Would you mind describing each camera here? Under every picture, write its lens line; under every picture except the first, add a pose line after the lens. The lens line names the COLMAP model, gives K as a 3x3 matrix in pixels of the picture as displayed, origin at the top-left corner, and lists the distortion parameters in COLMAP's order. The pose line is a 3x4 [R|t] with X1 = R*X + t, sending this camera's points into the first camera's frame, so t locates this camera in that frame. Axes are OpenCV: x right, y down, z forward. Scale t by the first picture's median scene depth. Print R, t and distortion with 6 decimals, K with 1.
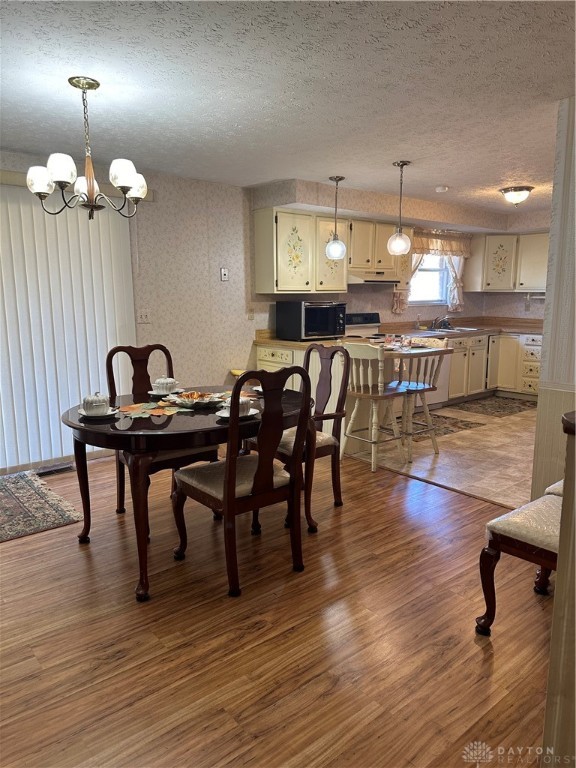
lens RADIAL K [[532.9, 0, 282.0], [0, 532.9, 384.7], [0, 0, 1]] dist [0.021899, -0.011086]
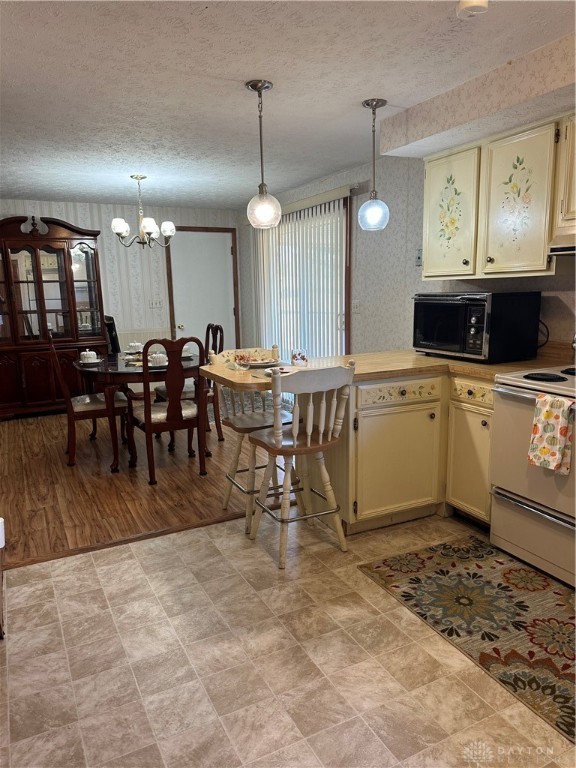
lens RADIAL K [[532.9, 0, 281.5], [0, 532.9, 386.8], [0, 0, 1]] dist [0.021899, -0.011086]
pose [[-0.209261, 0.177404, -0.961633, 0.753338], [-0.148151, 0.966302, 0.210504, -0.163529], [0.966572, 0.186517, -0.175927, 1.006618]]
